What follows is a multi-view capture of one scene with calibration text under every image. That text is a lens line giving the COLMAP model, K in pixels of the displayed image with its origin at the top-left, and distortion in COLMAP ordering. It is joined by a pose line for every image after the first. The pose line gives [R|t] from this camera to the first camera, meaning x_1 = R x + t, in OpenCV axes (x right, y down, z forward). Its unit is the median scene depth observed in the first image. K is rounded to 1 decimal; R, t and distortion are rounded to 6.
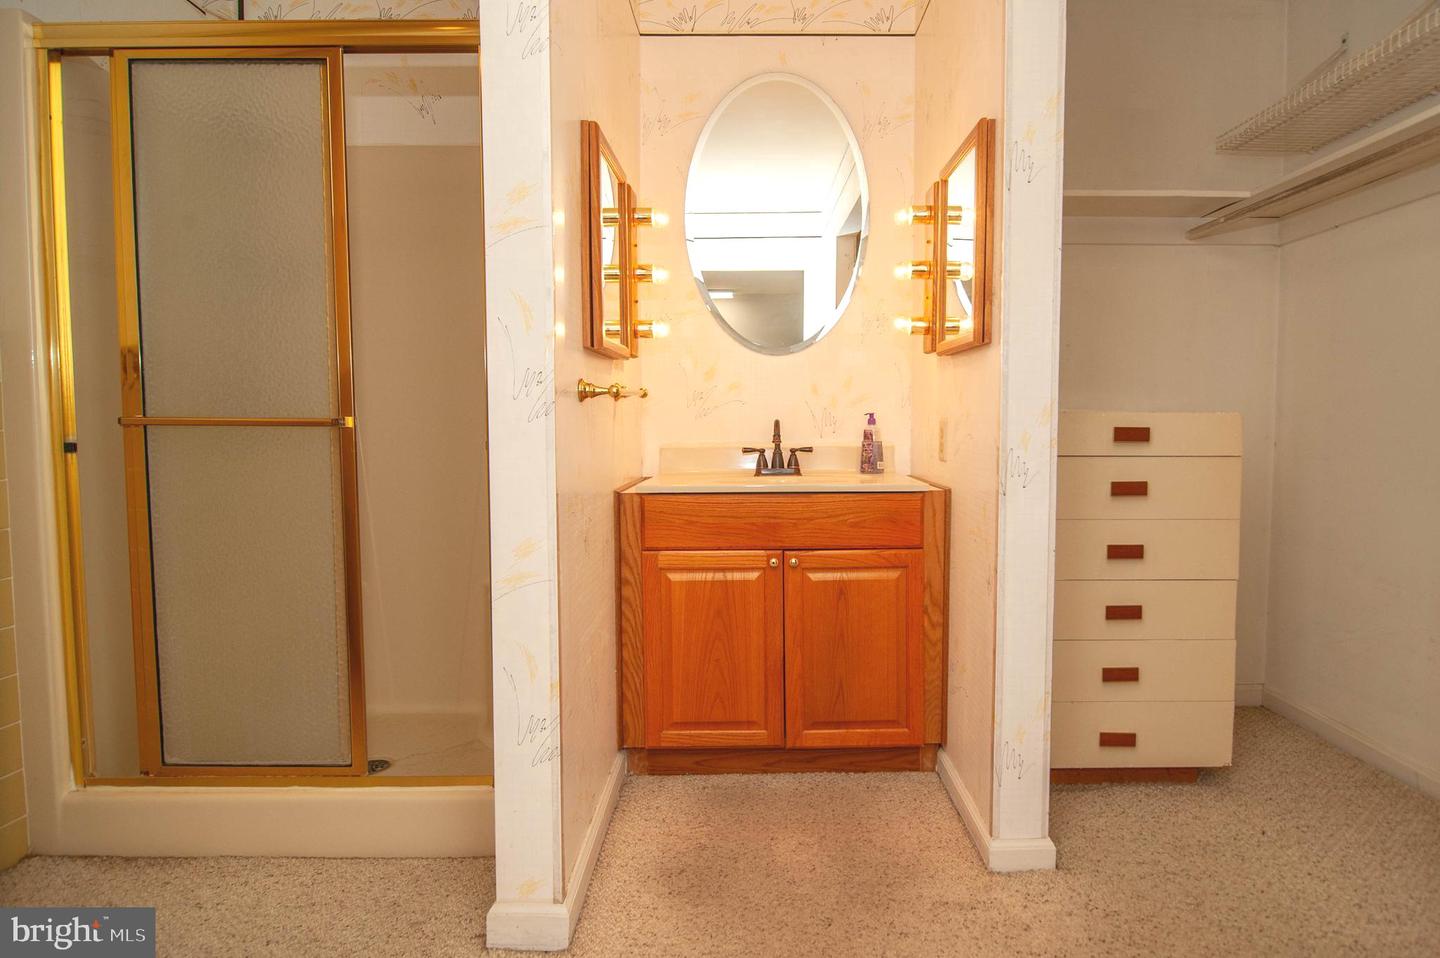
lens RADIAL K [[768.5, 0, 728.2], [0, 768.5, 468.7], [0, 0, 1]] dist [0.001849, -0.012352]
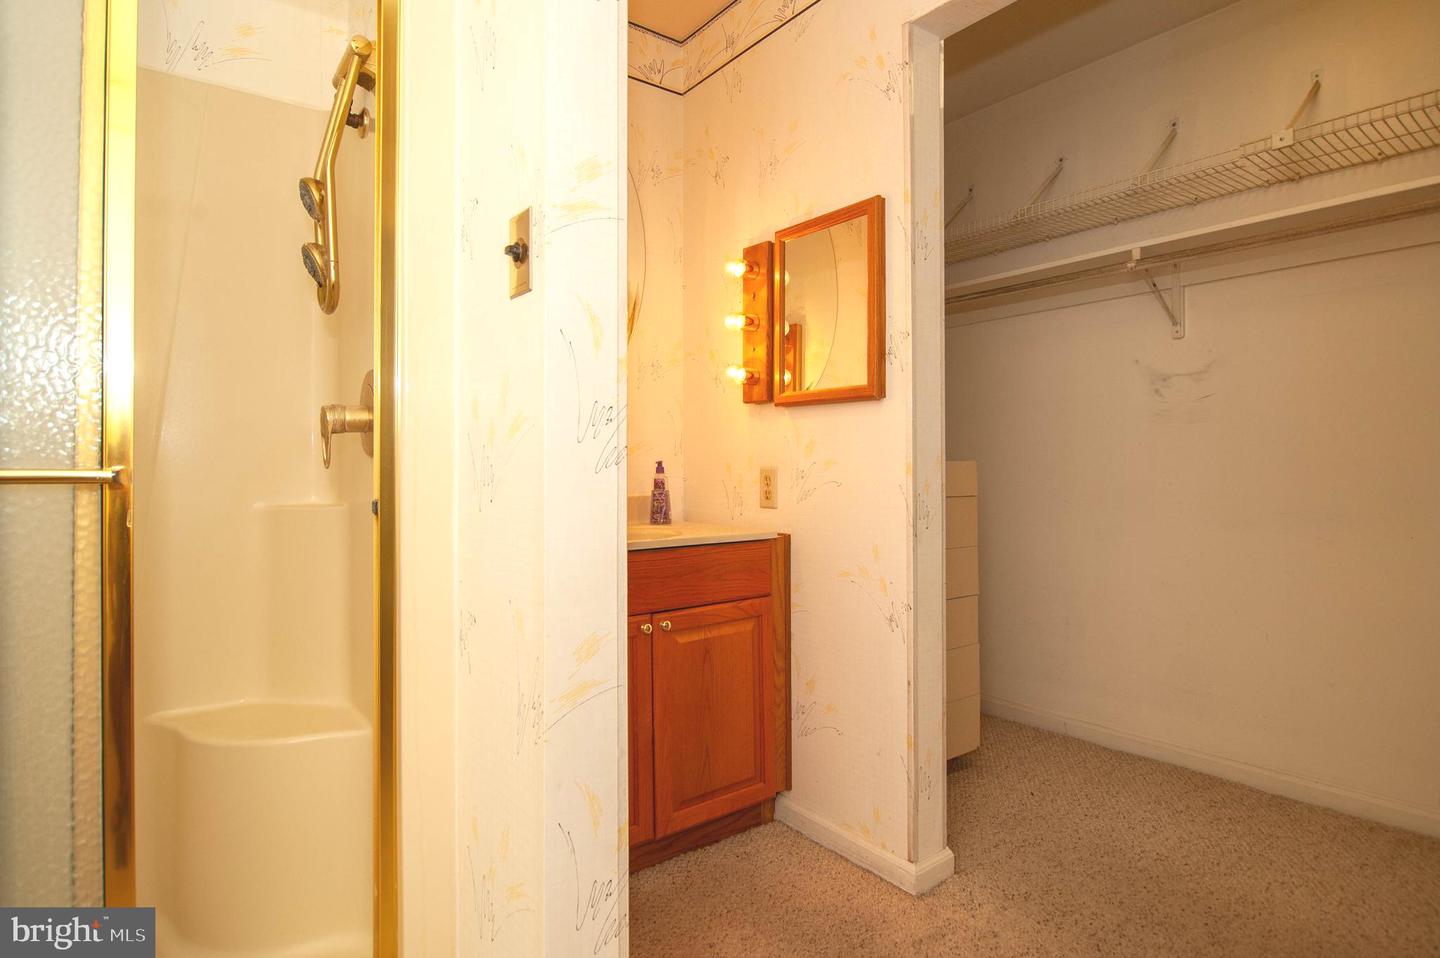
lens RADIAL K [[770.1, 0, 718.8], [0, 770.1, 458.3], [0, 0, 1]] dist [-0.002515, -0.011398]
pose [[0.794740, 0.005359, 0.606927, -0.409633], [0.039884, 0.997339, -0.061032, -0.016637], [-0.605638, 0.072711, 0.792411, 0.226637]]
